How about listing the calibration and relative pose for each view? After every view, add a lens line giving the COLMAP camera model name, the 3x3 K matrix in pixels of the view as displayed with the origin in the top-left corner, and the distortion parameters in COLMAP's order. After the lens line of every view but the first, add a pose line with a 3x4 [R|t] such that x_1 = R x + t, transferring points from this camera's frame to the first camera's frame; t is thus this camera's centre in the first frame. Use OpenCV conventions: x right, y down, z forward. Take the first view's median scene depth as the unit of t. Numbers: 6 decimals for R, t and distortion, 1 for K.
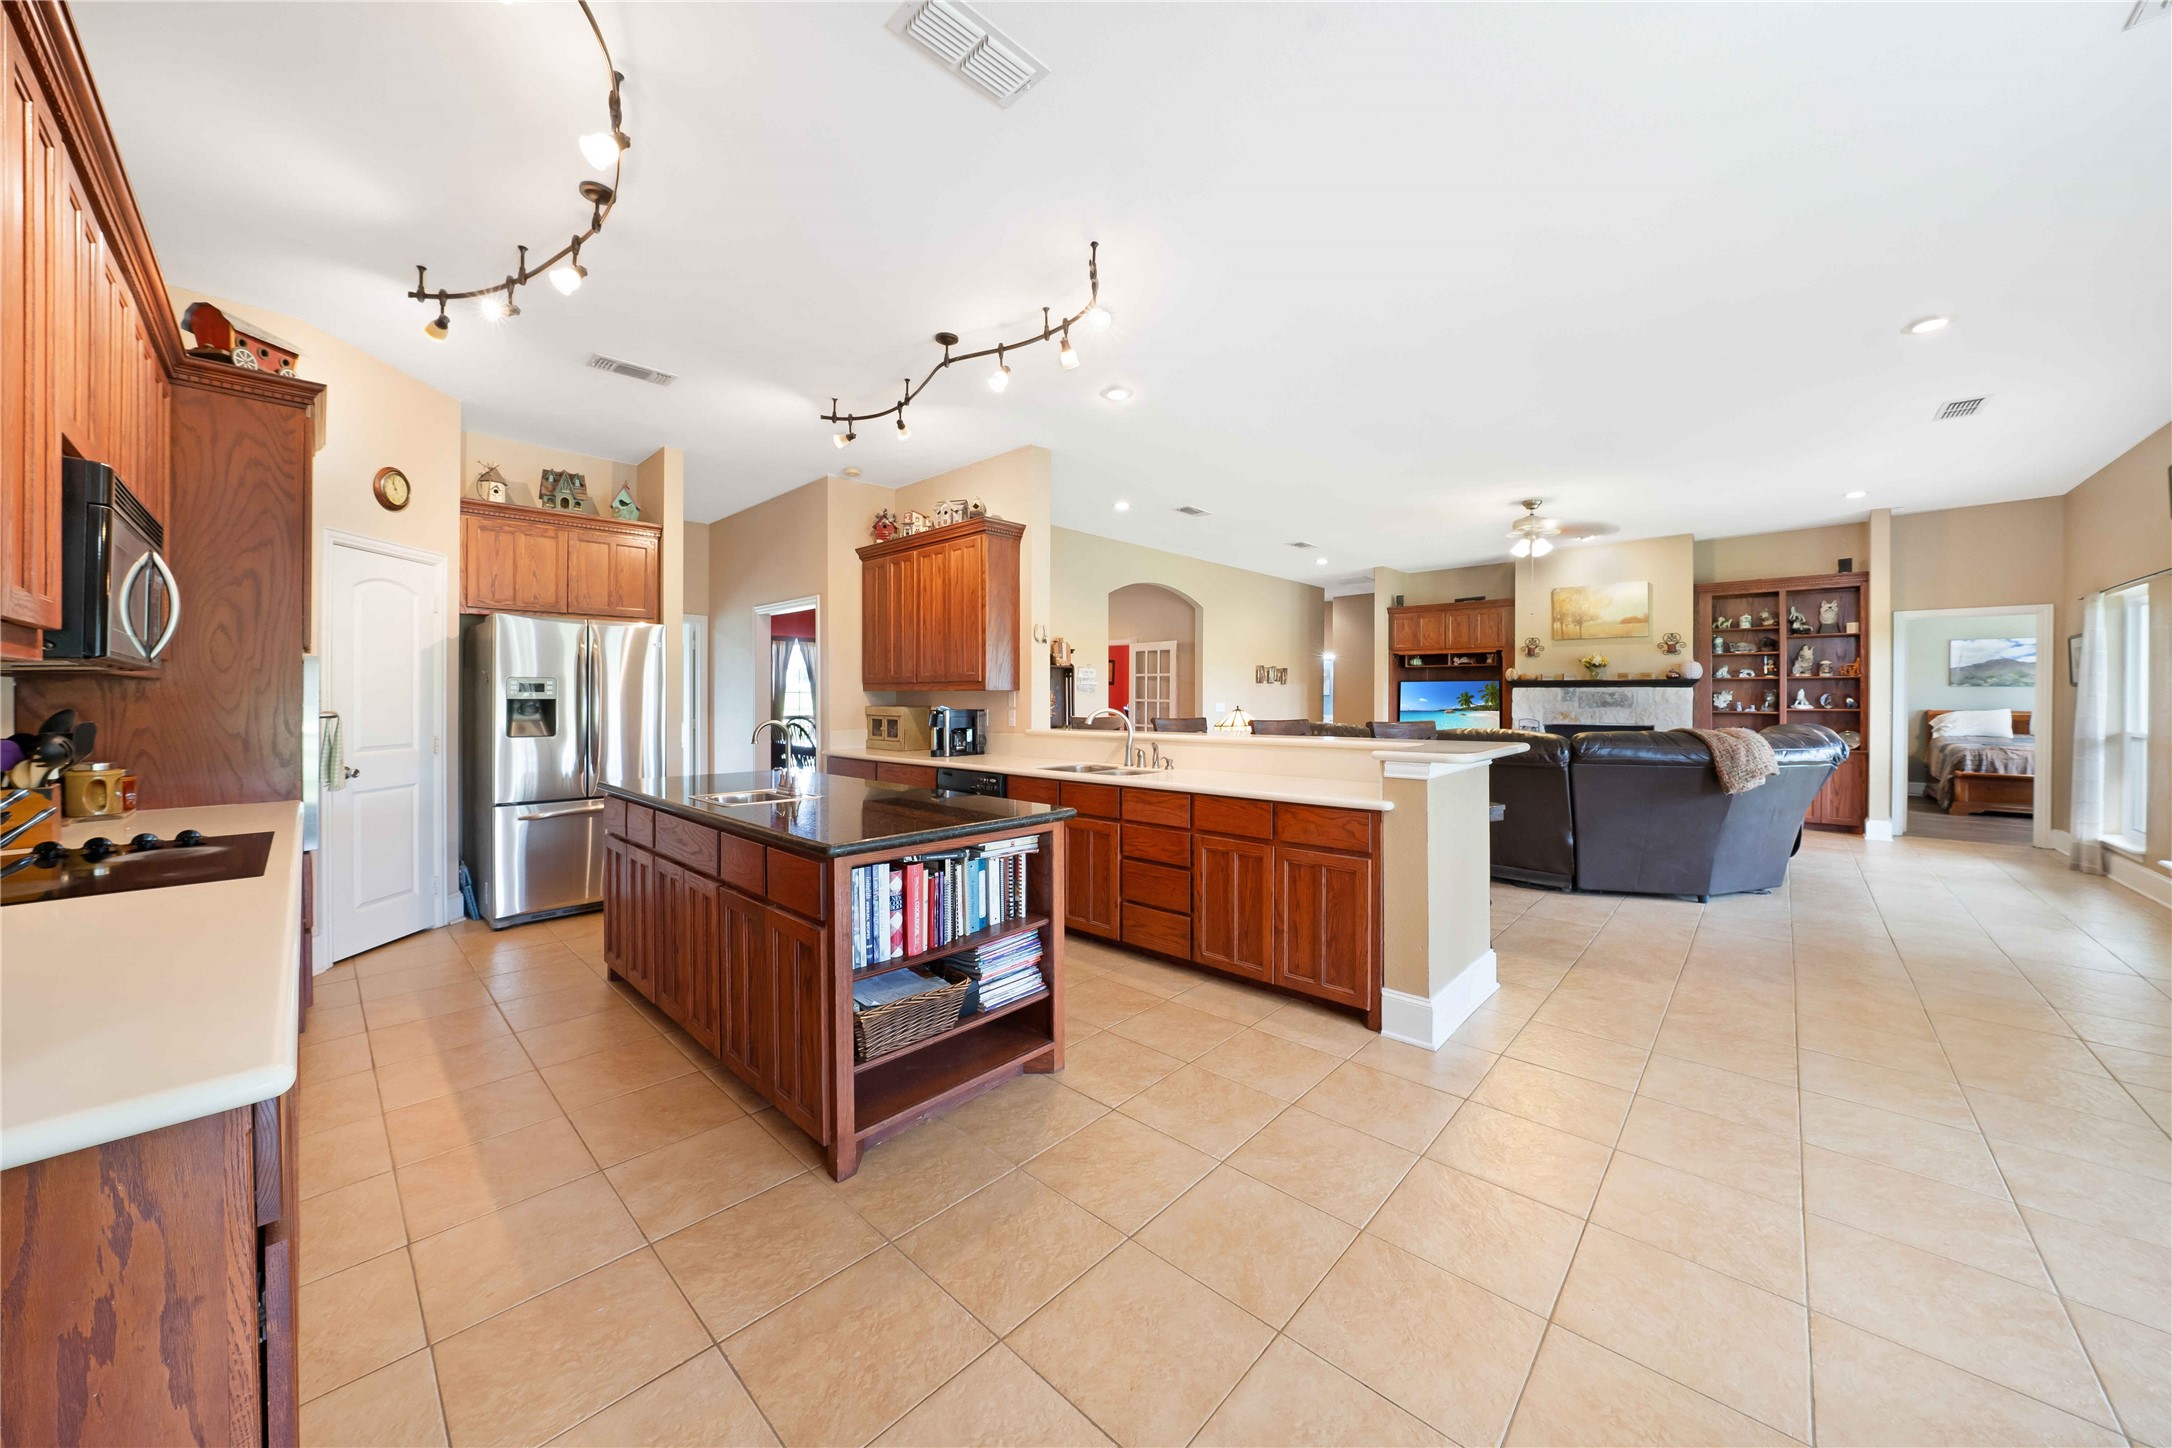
lens RADIAL K [[732.9, 0, 1086.8], [0, 732.9, 717.5], [0, 0, 1]] dist [-0.025169, 0.005673]
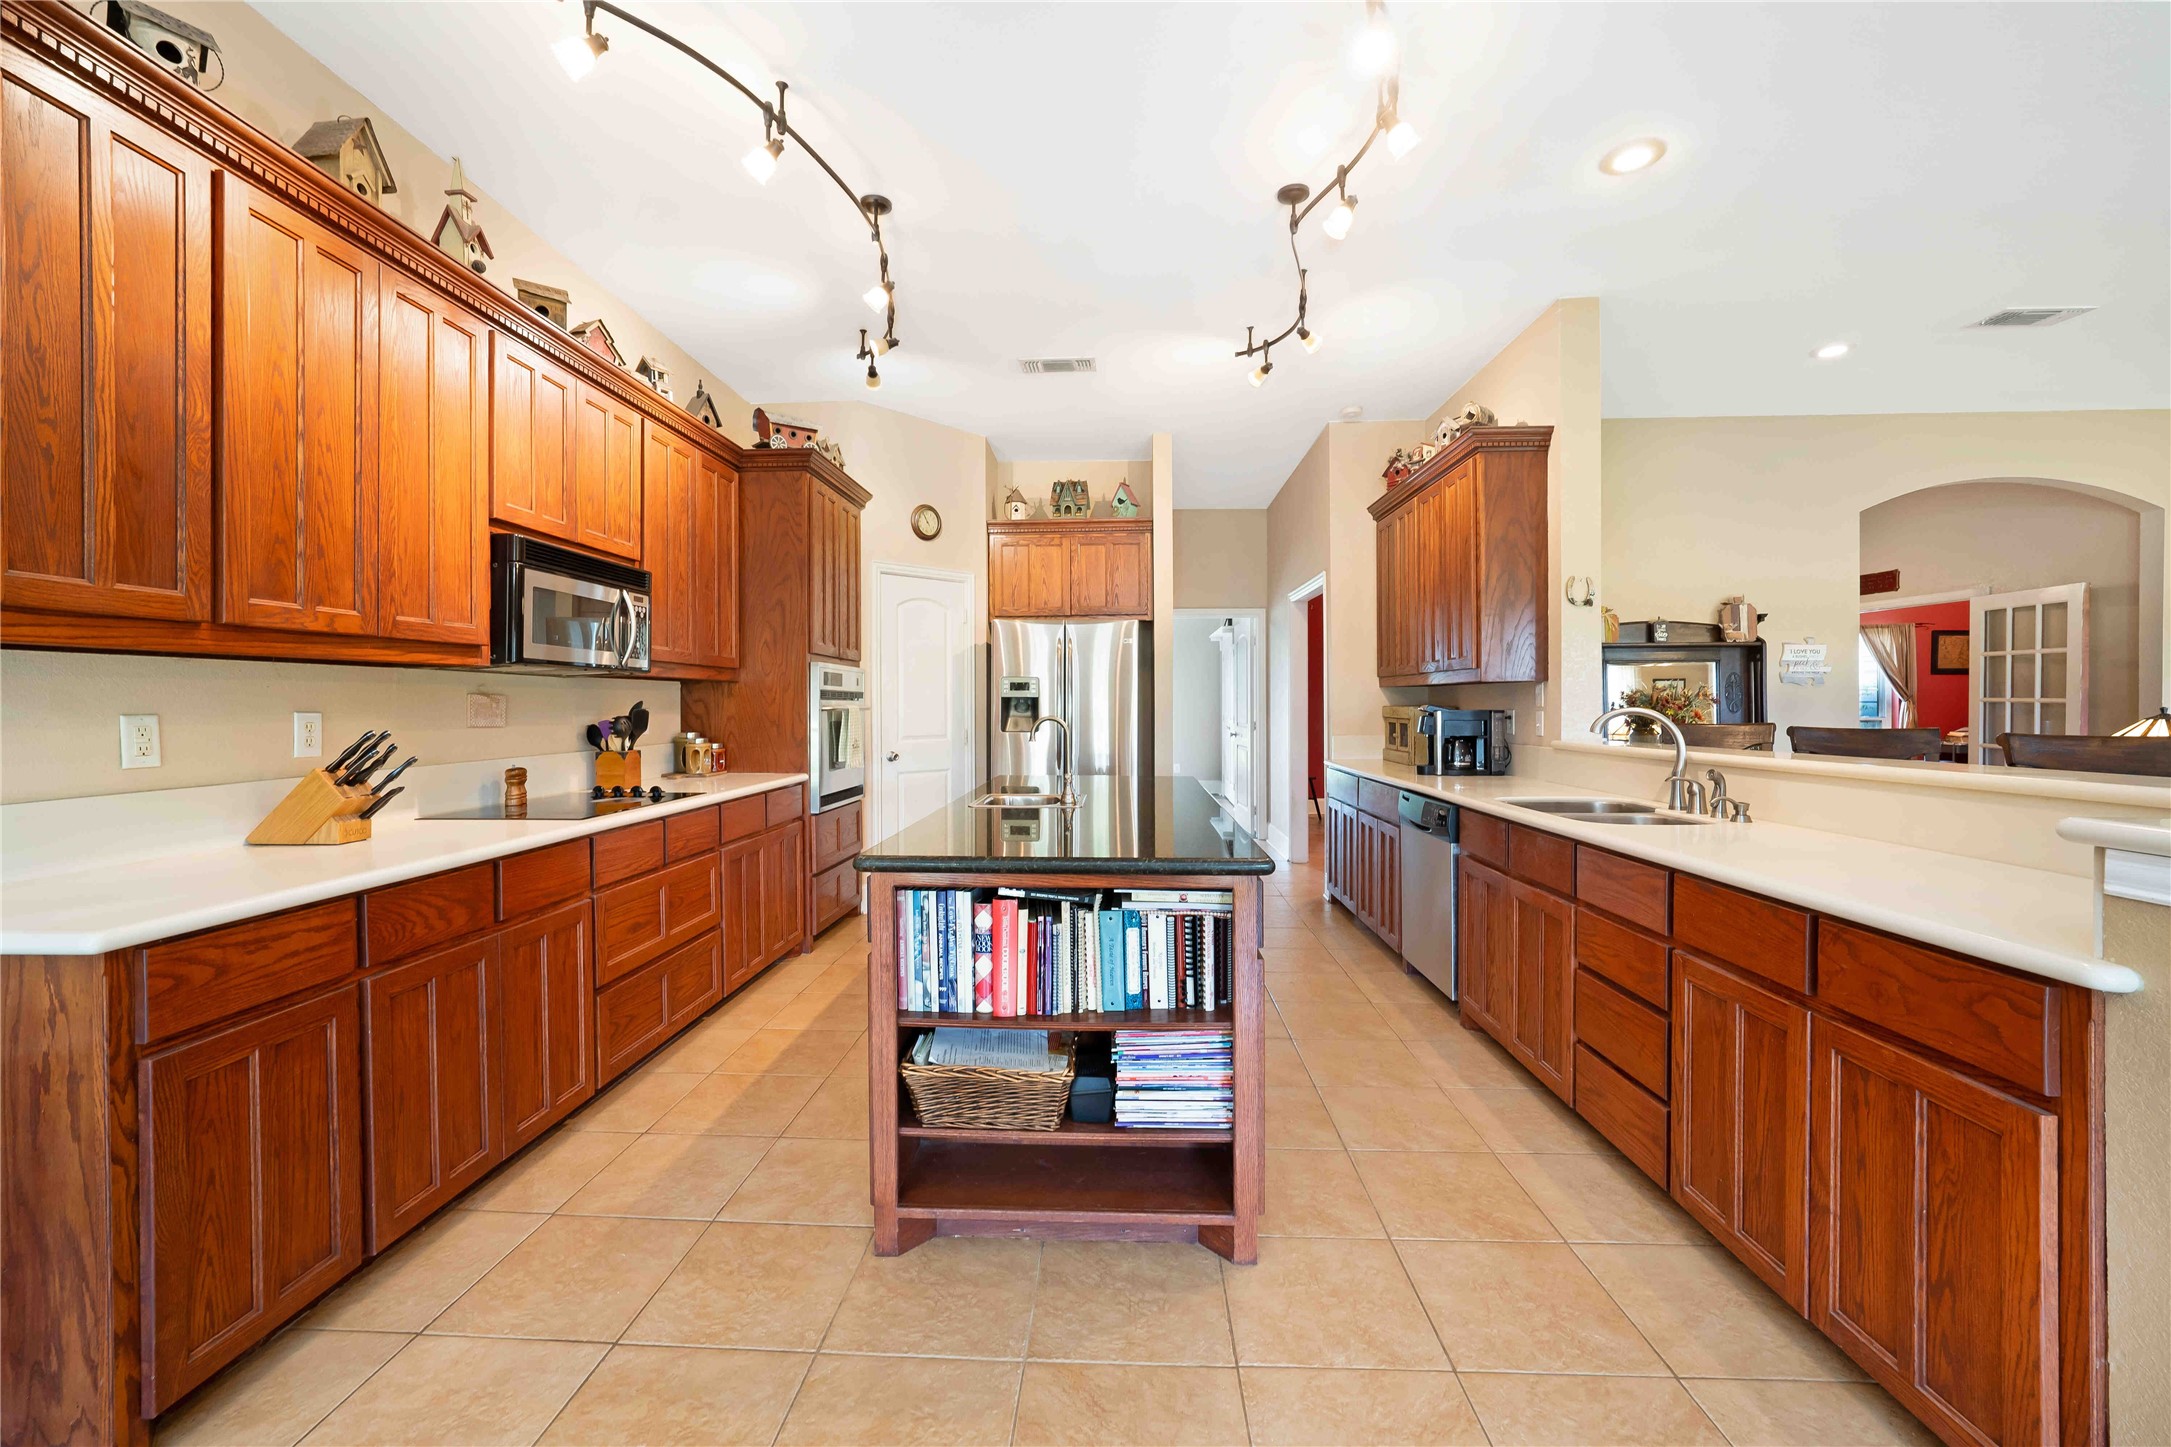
lens RADIAL K [[847.6, 0, 1085.5], [0, 847.6, 723.5], [0, 0, 1]] dist [-0.017159, 0.006006]
pose [[0.663321, 0.016897, -0.748144, 0.356381], [-0.017504, 0.999822, 0.007062, 0.004983], [0.748130, 0.008411, 0.663499, 0.340777]]
